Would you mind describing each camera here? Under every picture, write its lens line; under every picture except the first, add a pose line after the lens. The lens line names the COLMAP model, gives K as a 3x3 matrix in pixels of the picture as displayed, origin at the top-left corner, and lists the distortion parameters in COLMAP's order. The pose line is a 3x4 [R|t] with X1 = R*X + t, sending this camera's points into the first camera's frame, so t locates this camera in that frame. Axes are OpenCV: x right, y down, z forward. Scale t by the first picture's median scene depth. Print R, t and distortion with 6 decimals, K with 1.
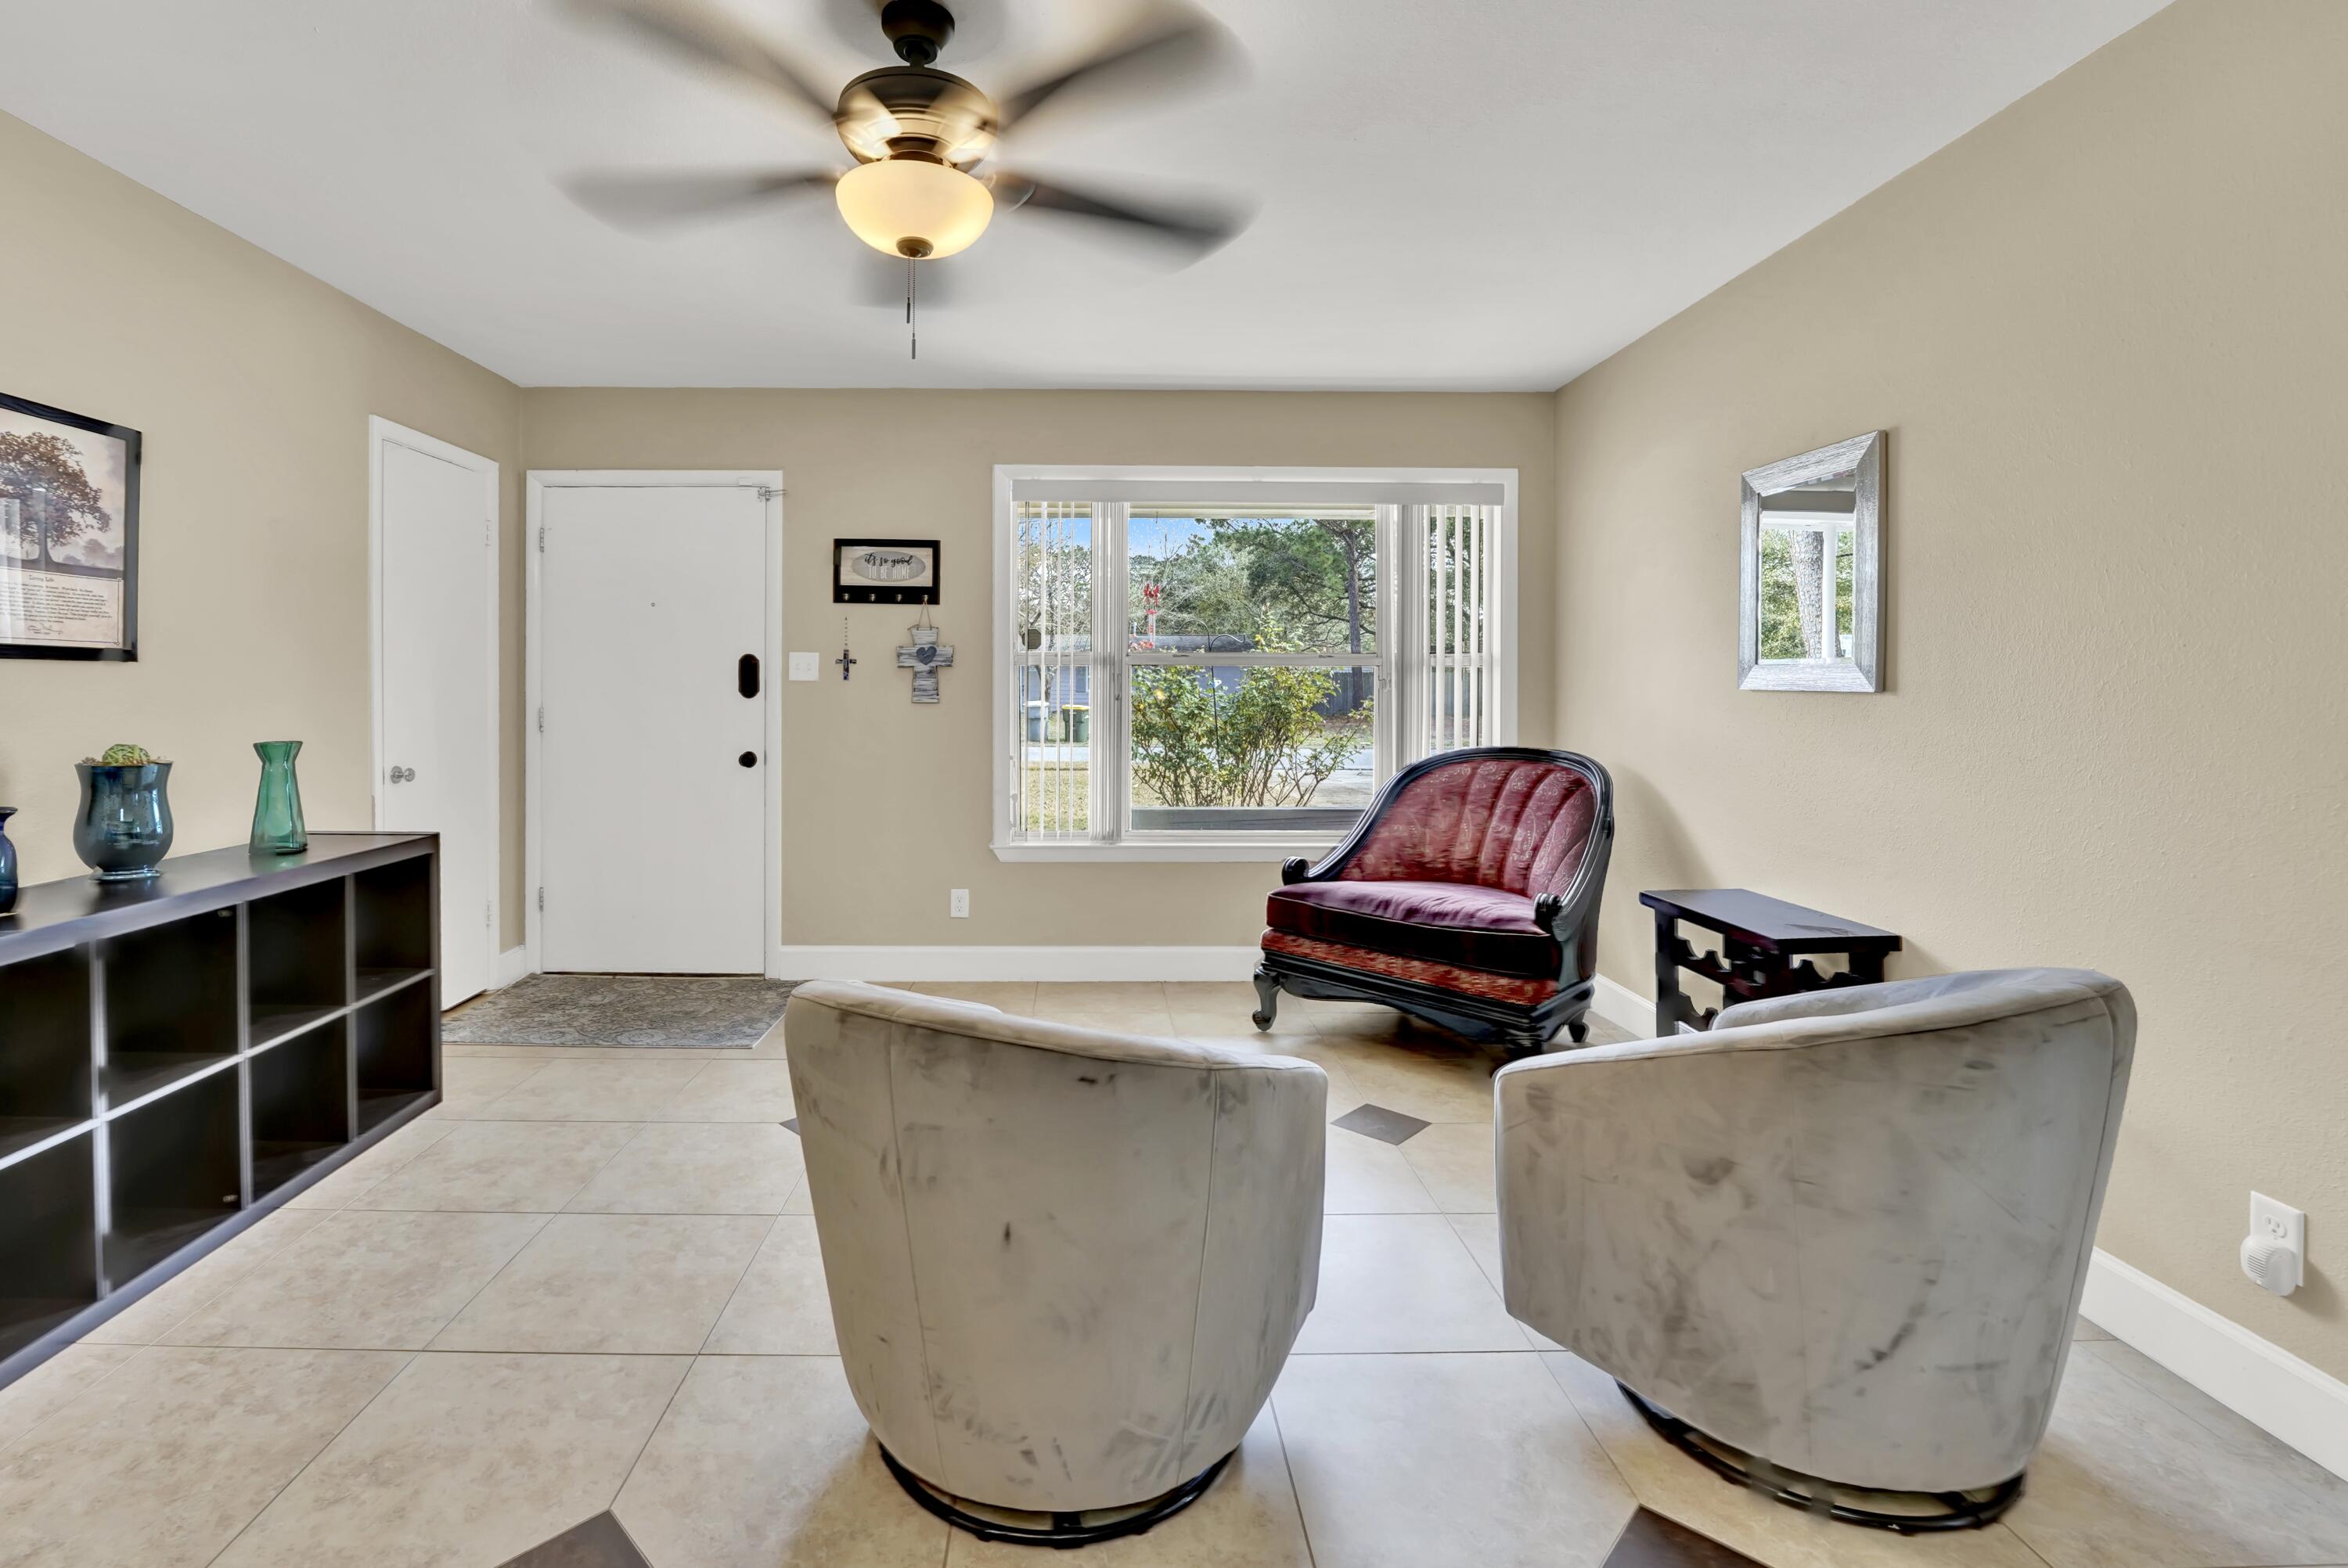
lens RADIAL K [[1071.4, 0, 1093.9], [0, 1071.4, 685.2], [0, 0, 1]] dist [-0.029612, 0.003814]
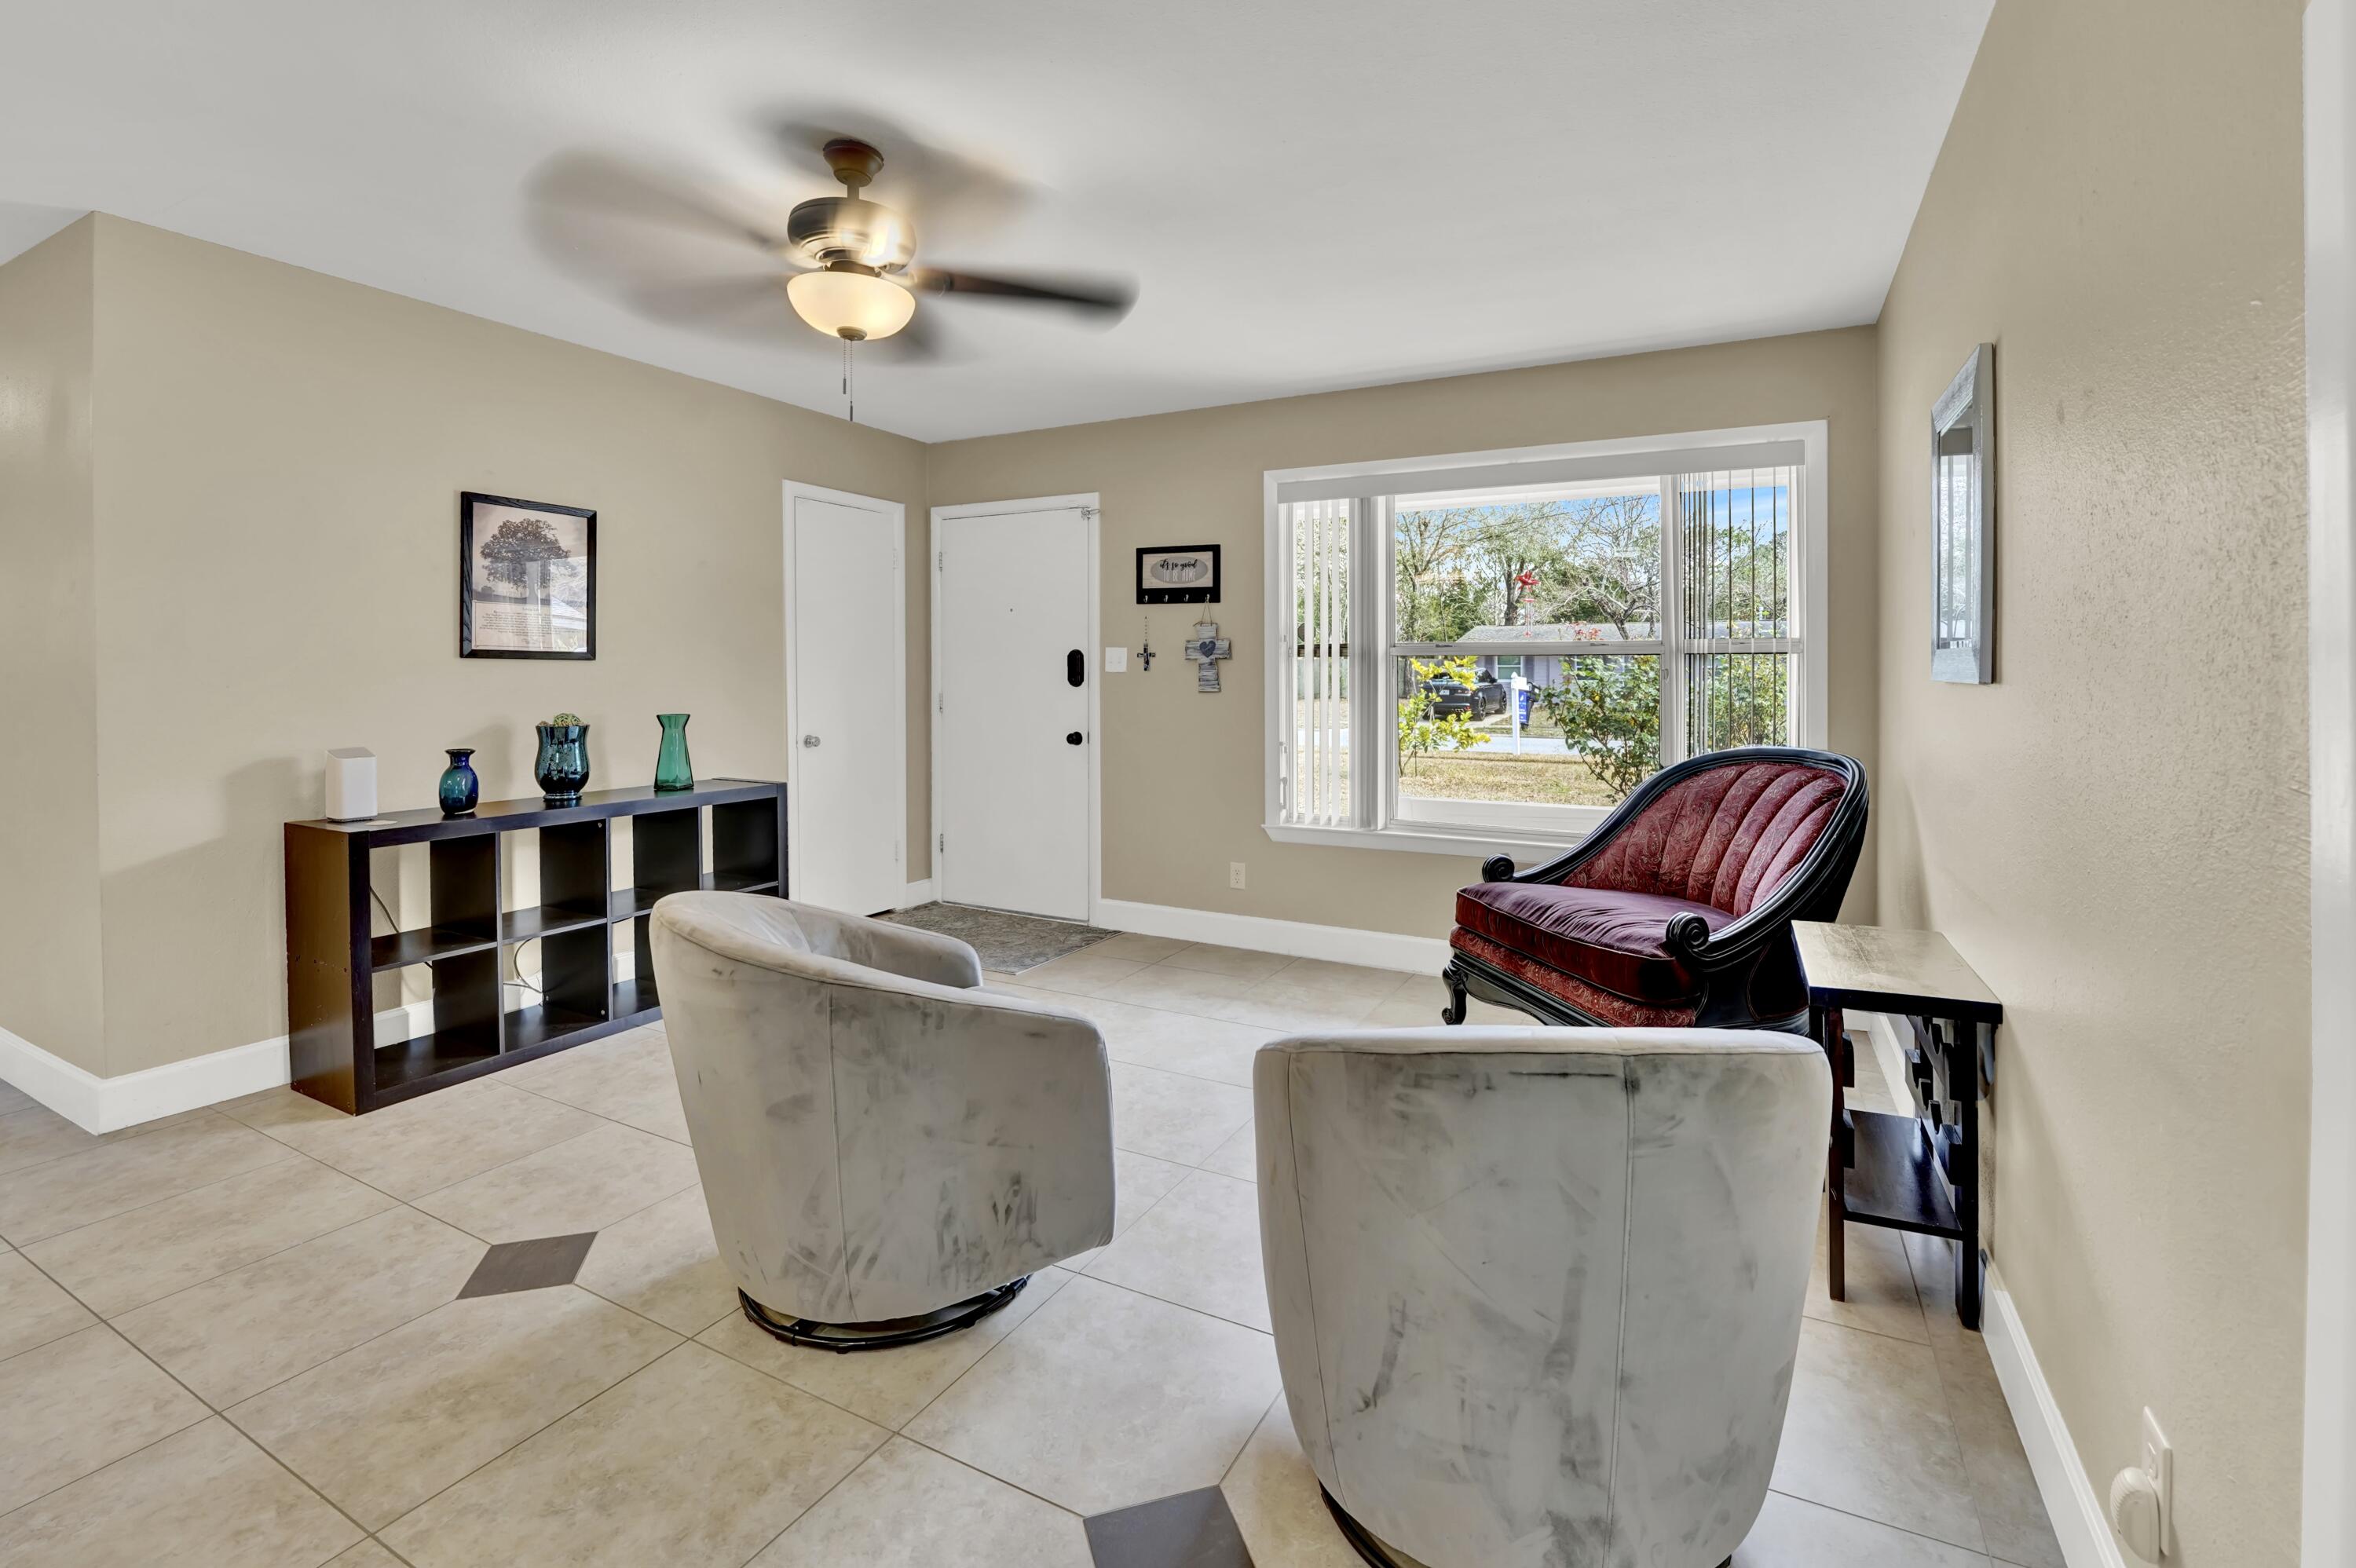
lens RADIAL K [[1051.3, 0, 1209.6], [0, 1051.3, 675.3], [0, 0, 1]] dist [-0.024156, -0.000153]
pose [[0.882532, 0.000474, -0.470252, 0.393464], [-0.000567, 1.000000, -0.000057, -0.000655], [0.470252, 0.000317, 0.882532, 0.045114]]
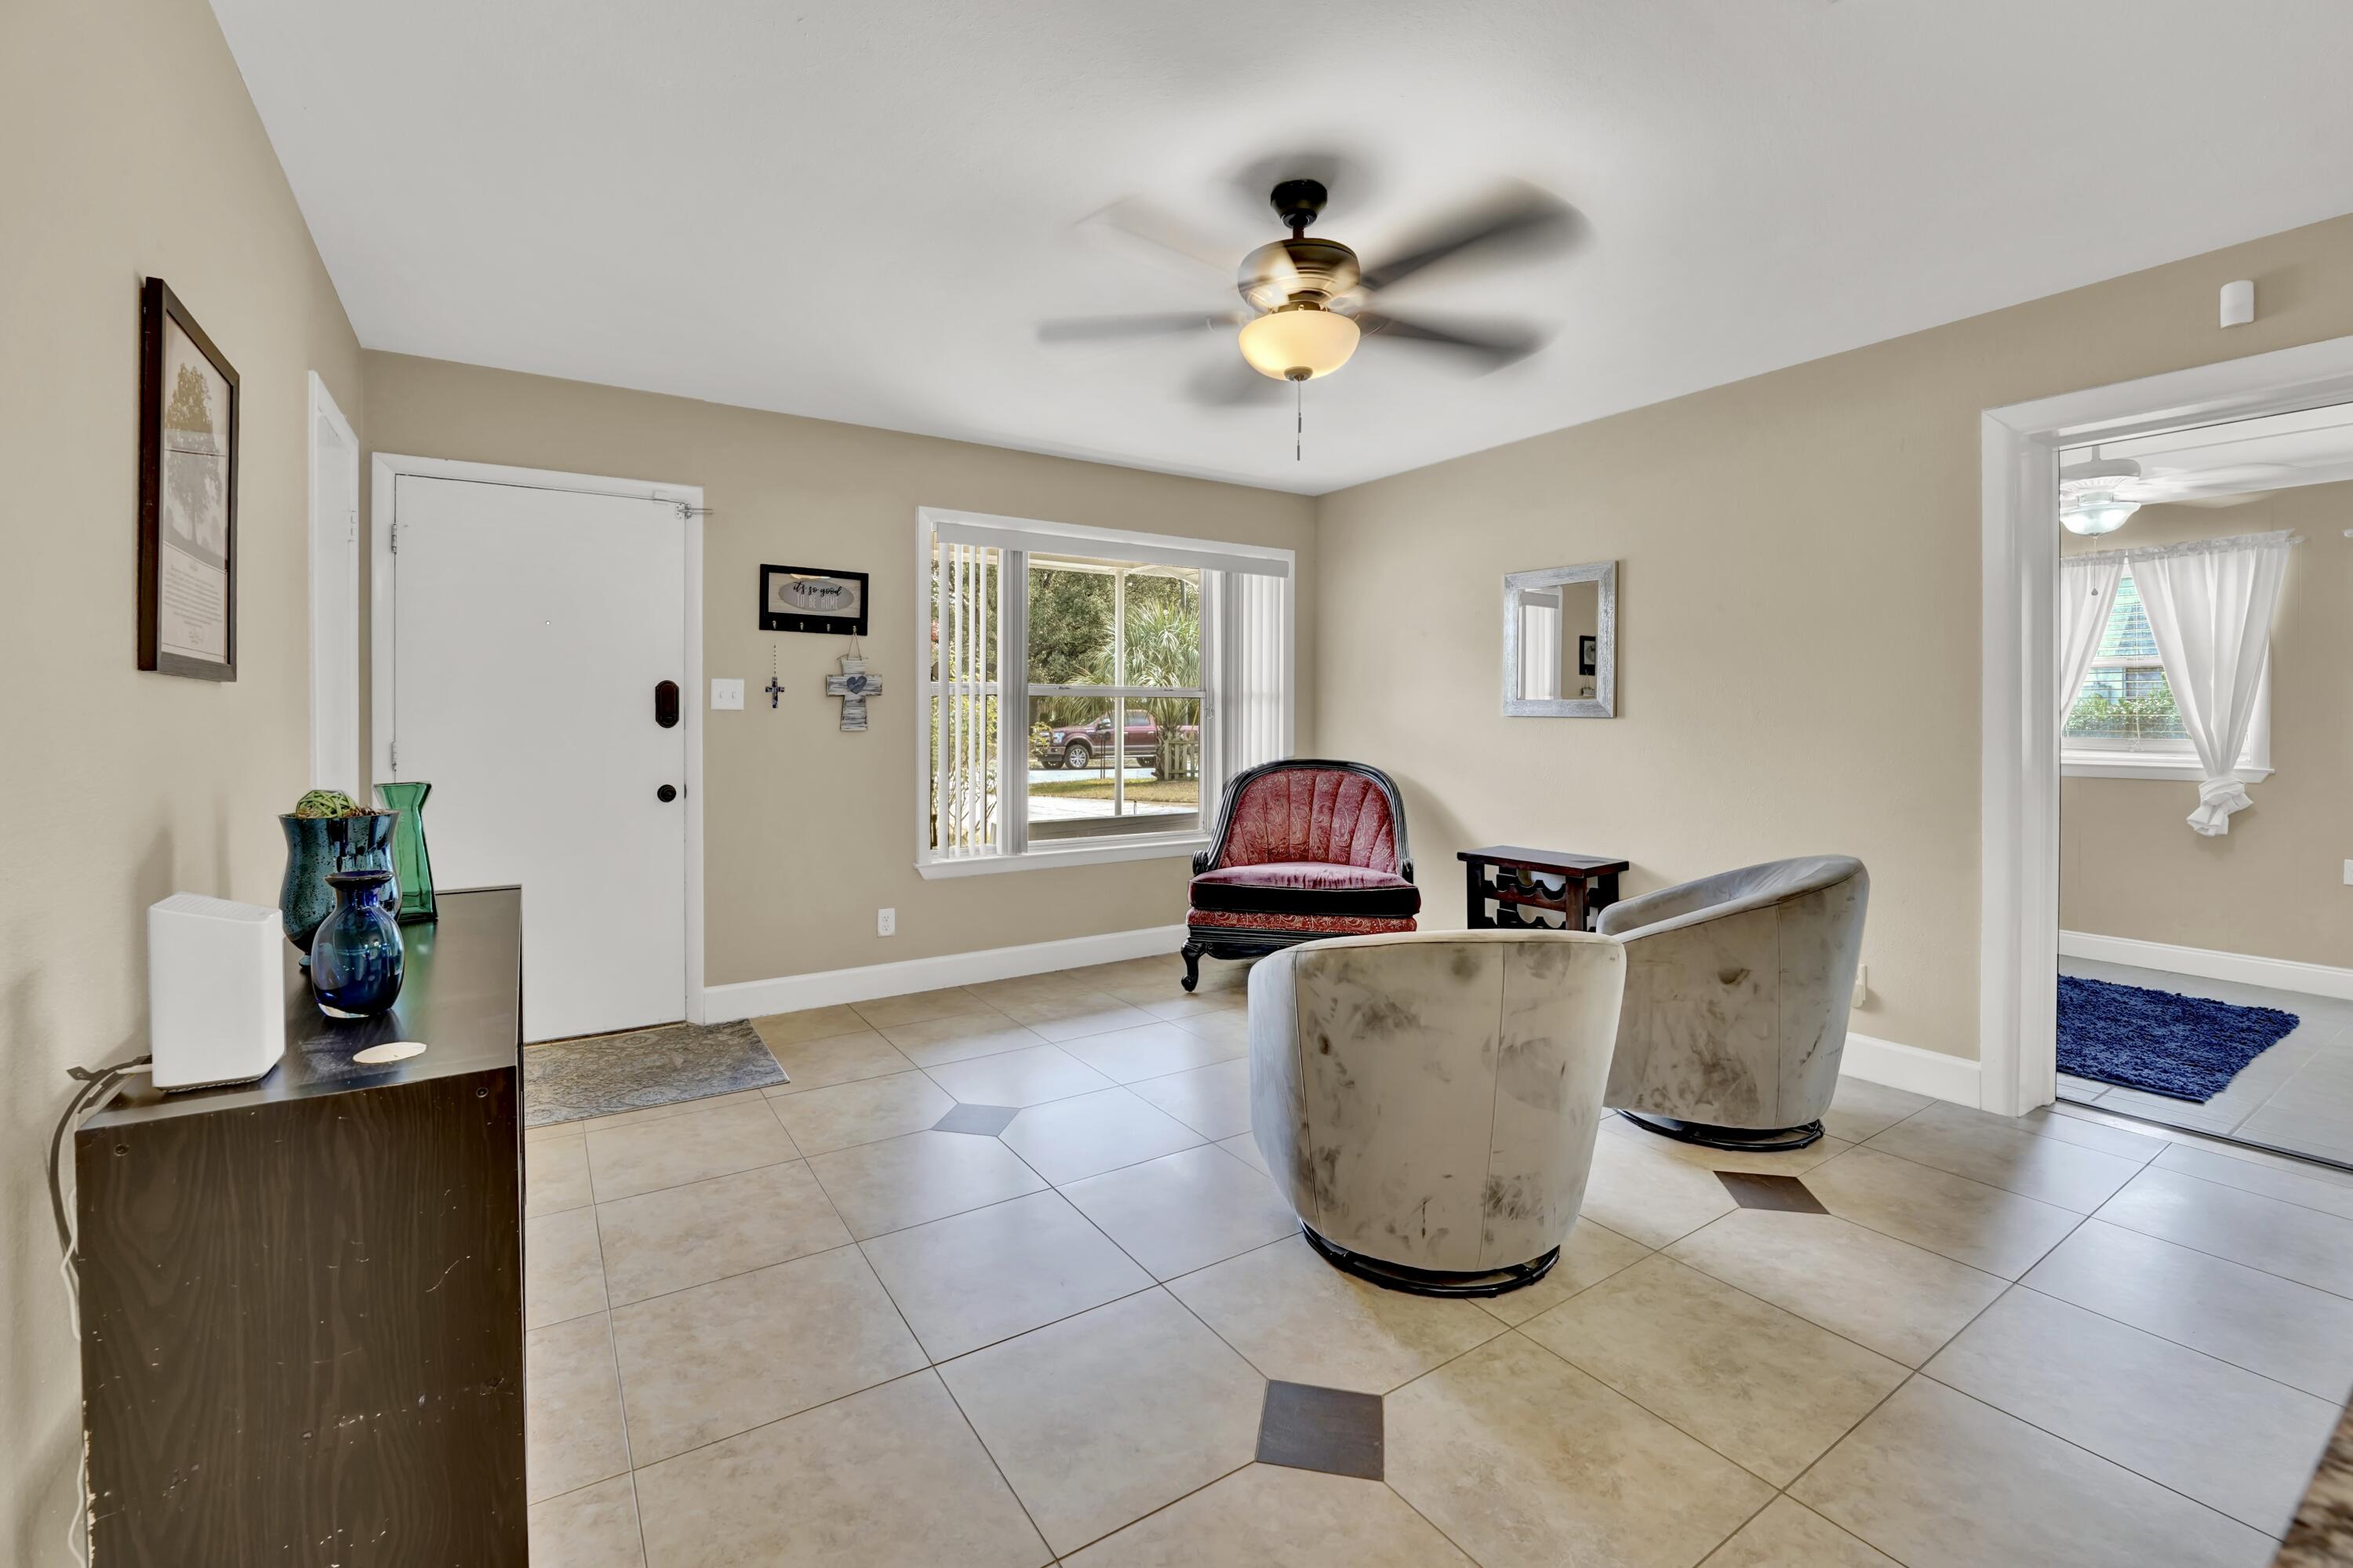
lens RADIAL K [[1004.8, 0, 1158.4], [0, 1004.8, 729.0], [0, 0, 1]] dist [-0.024946, 0.000672]
pose [[0.842210, -0.008361, 0.539084, -0.475998], [0.001339, 0.999909, 0.013415, 0.002082], [-0.539147, -0.010576, 0.842145, 0.037032]]
